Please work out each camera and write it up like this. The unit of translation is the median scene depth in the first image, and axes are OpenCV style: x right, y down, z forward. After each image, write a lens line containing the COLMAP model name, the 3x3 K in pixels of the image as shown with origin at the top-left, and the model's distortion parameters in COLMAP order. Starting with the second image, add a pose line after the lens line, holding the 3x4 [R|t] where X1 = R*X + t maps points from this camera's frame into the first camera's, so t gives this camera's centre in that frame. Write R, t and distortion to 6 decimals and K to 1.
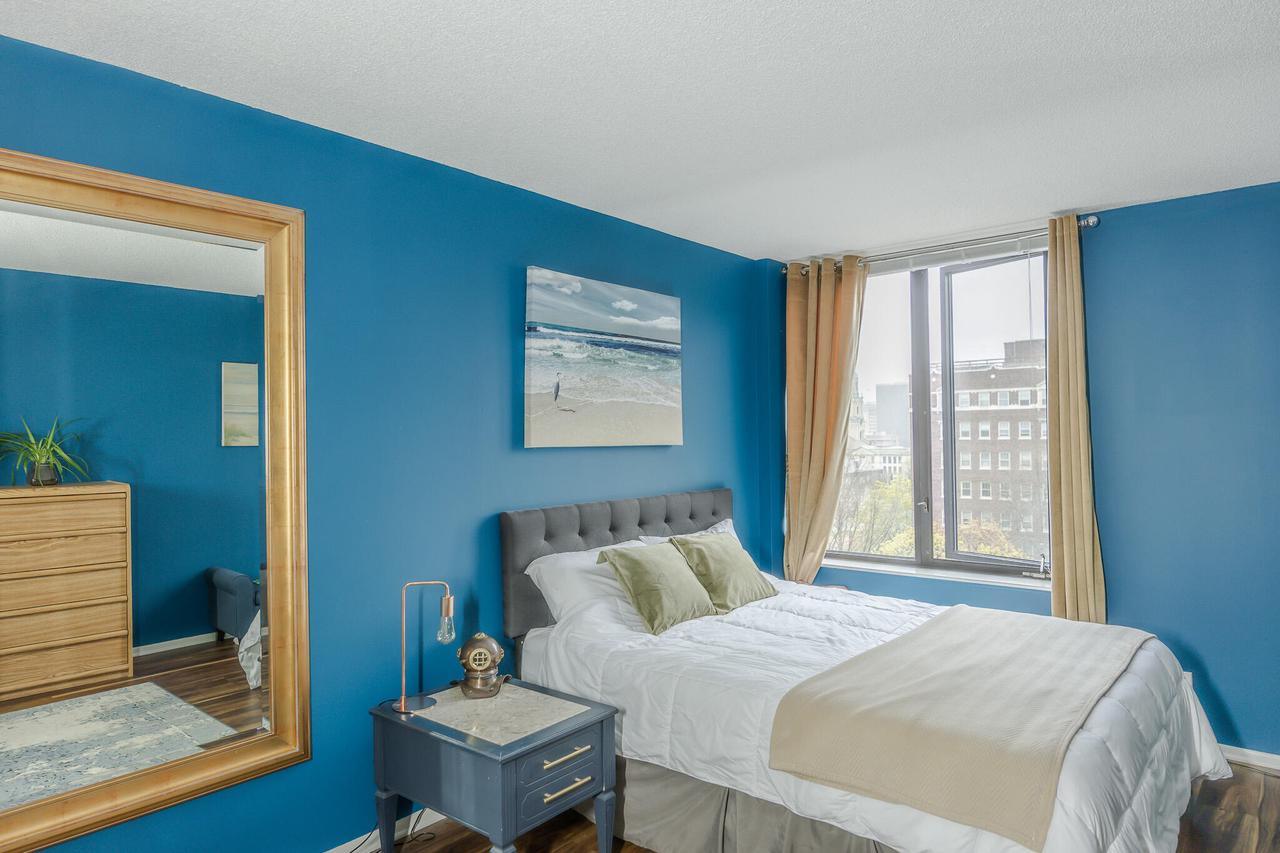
lens RADIAL K [[781.5, 0, 640.0], [0, 781.5, 426.5], [0, 0, 1]] dist [-0.008308, 0.001480]
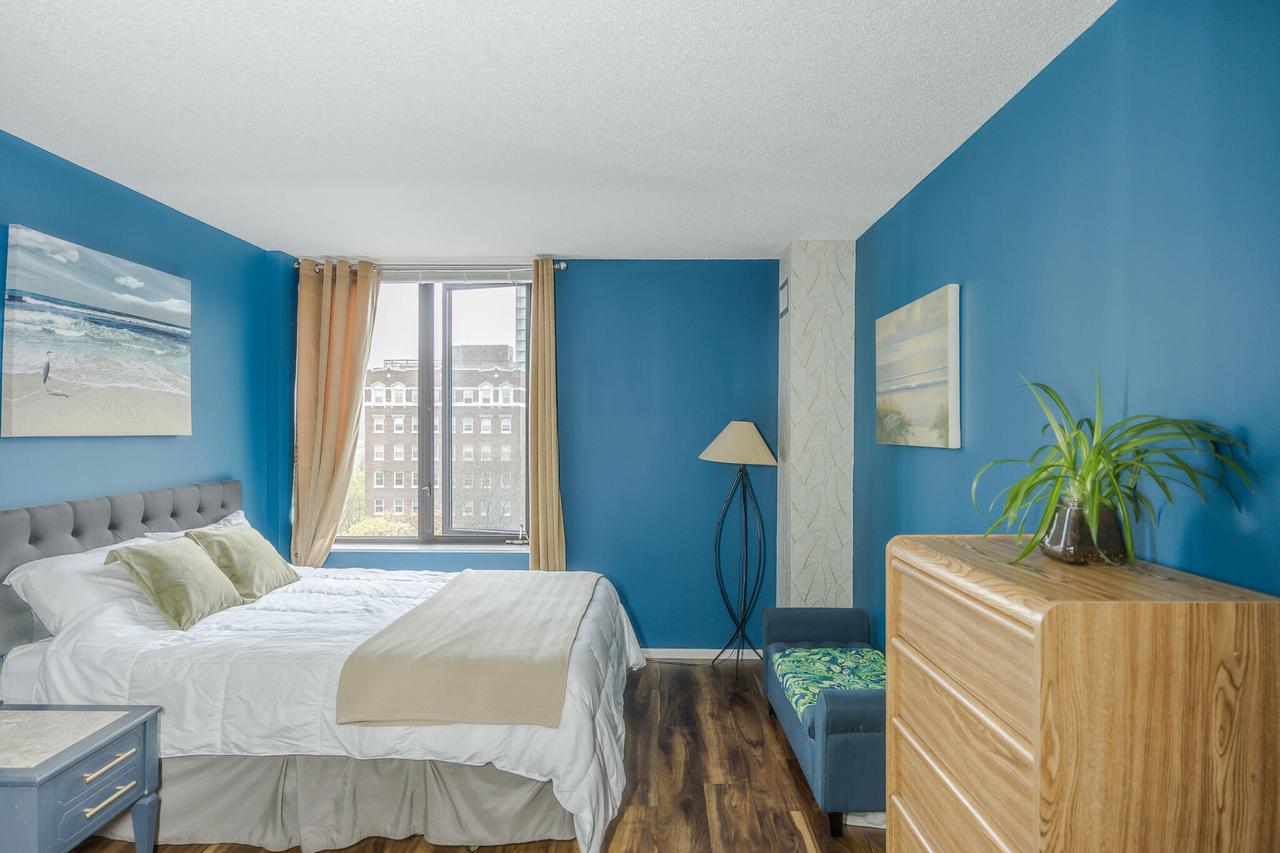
lens RADIAL K [[765.5, 0, 640.0], [0, 765.5, 426.5], [0, 0, 1]] dist [-0.002418, -0.001244]
pose [[0.772931, 0.014749, 0.634318, -0.136232], [-0.020267, 0.999794, 0.001450, 0.000537], [-0.634166, -0.013976, 0.773071, -0.080783]]
